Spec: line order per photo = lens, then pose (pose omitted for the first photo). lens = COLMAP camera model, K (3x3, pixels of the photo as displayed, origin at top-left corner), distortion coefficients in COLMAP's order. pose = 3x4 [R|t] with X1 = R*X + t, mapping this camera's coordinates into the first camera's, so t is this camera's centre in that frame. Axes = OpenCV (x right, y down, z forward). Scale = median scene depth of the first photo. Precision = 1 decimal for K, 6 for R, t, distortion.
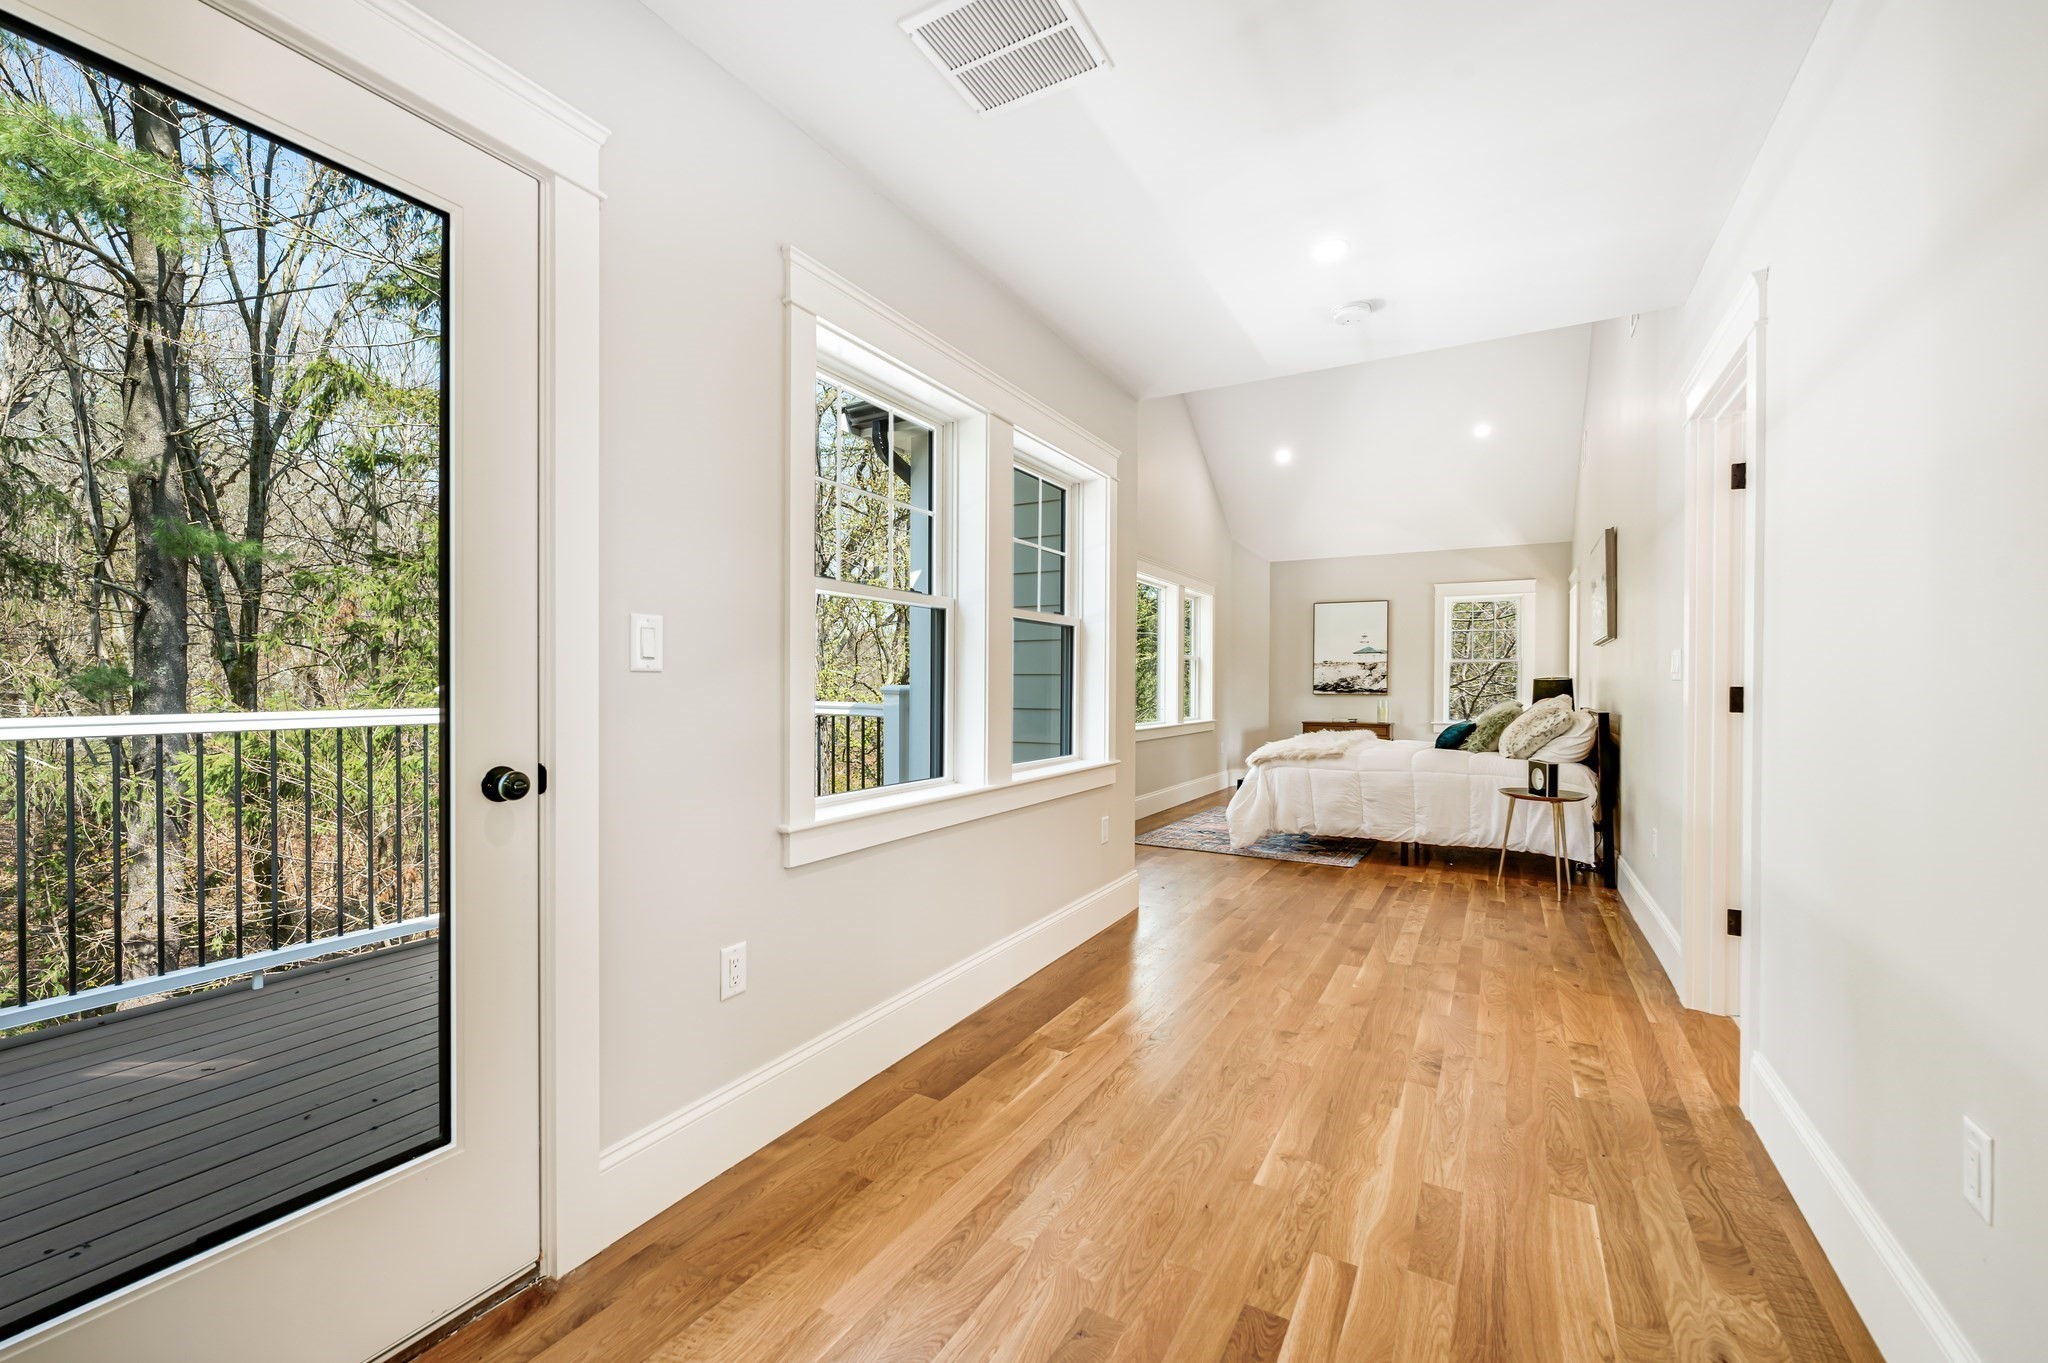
lens RADIAL K [[825.0, 0, 1022.3], [0, 825.0, 681.5], [0, 0, 1]] dist [0.000023, -0.000172]
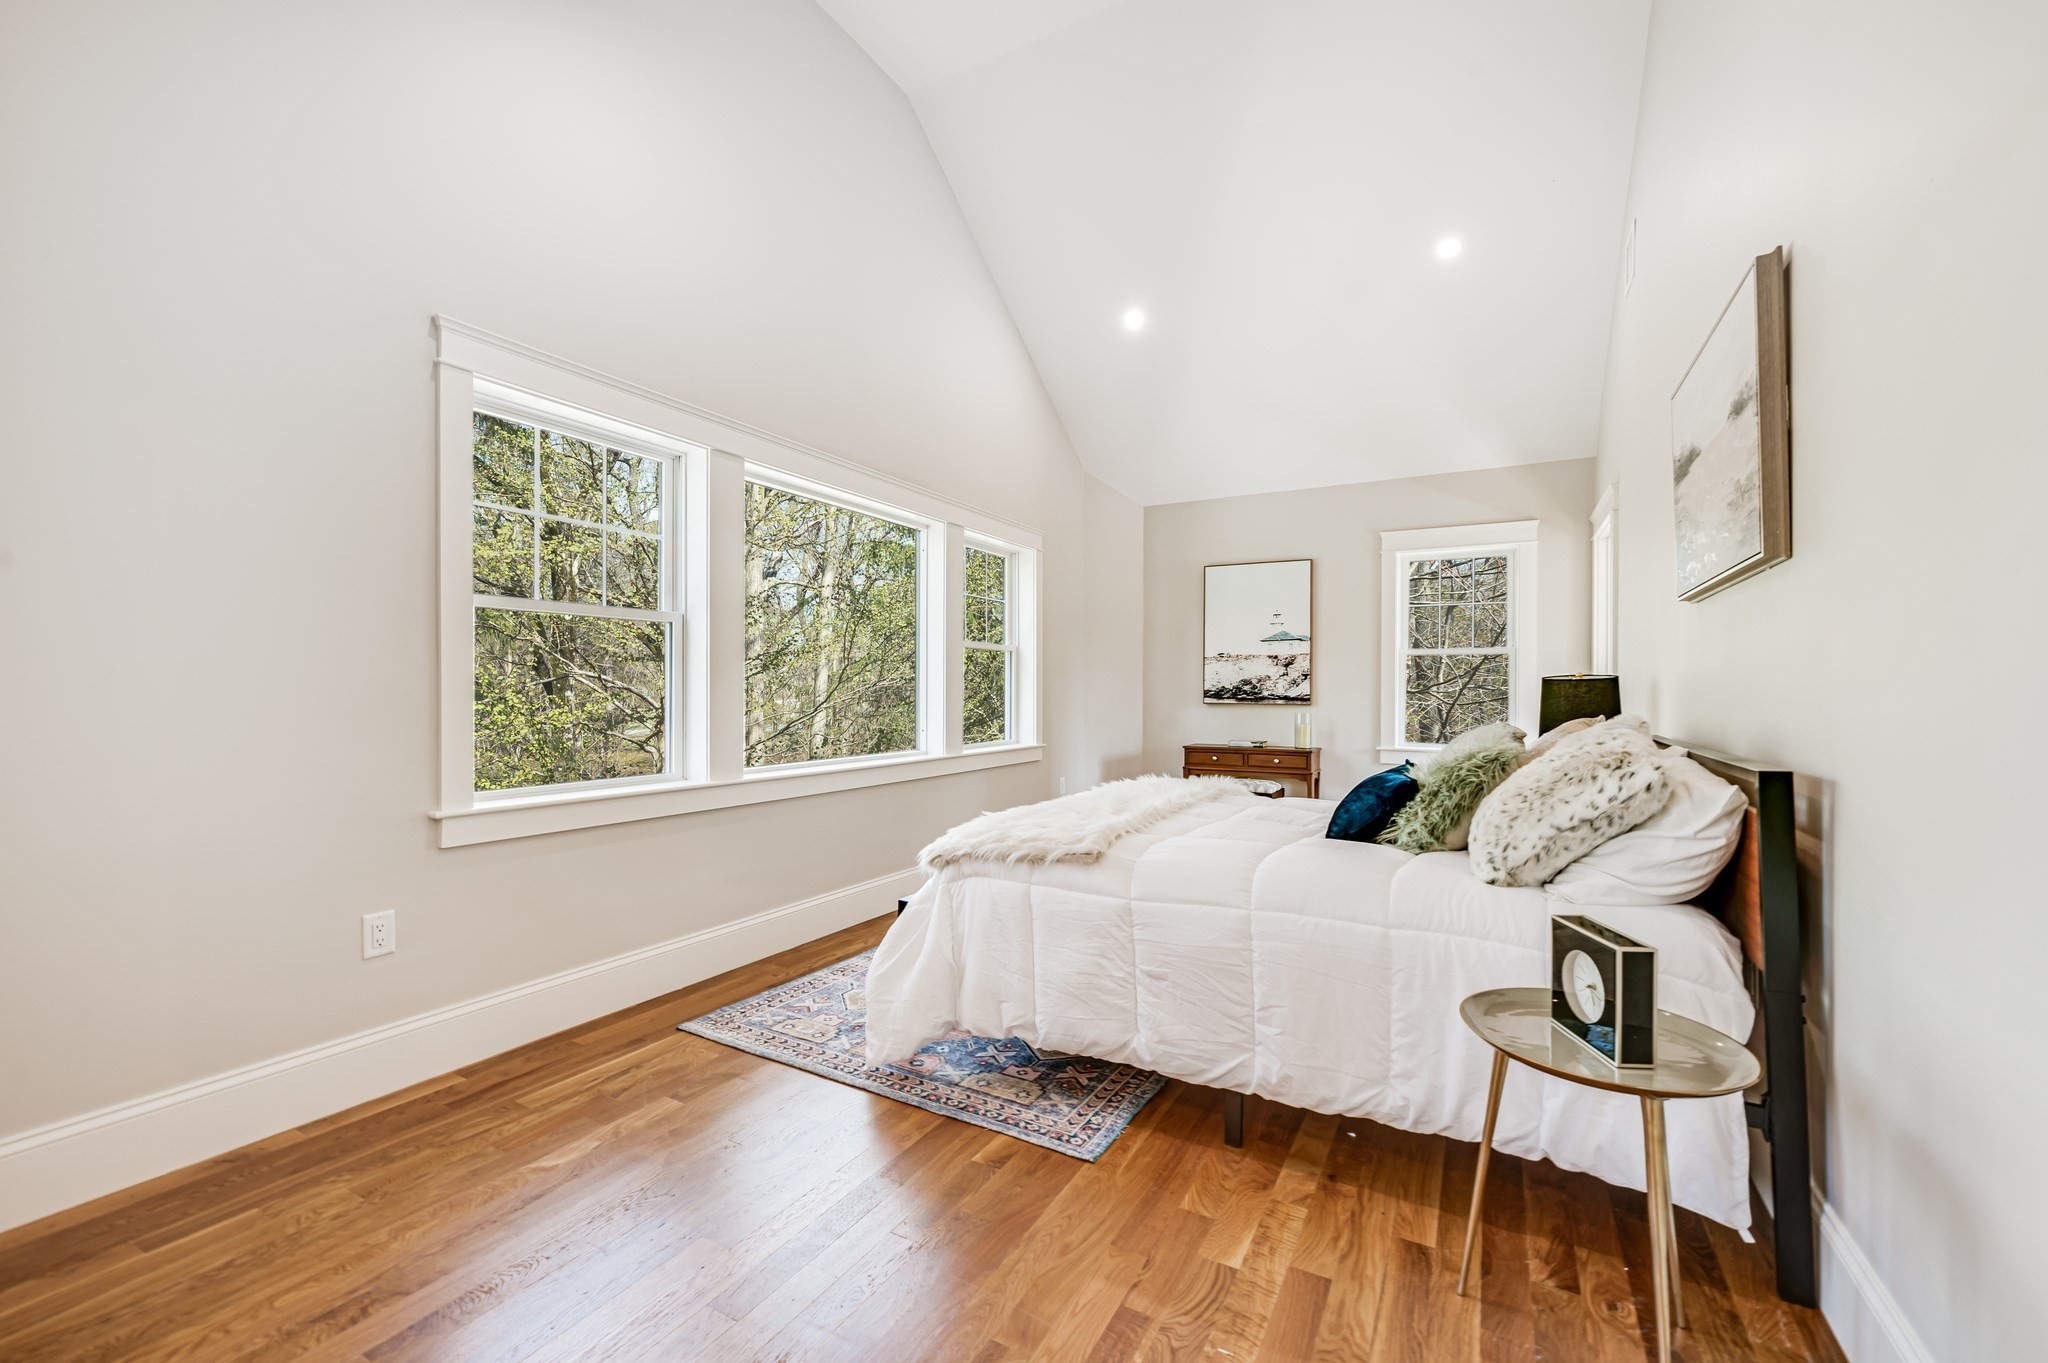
lens RADIAL K [[825.0, 0, 1025.0], [0, 825.0, 684.3], [0, 0, 1]] dist [0.000023, -0.000172]
pose [[0.999916, -0.001361, 0.012910, 0.340687], [0.001391, 0.999996, -0.002388, 0.002210], [-0.012907, 0.002405, 0.999914, 0.574798]]
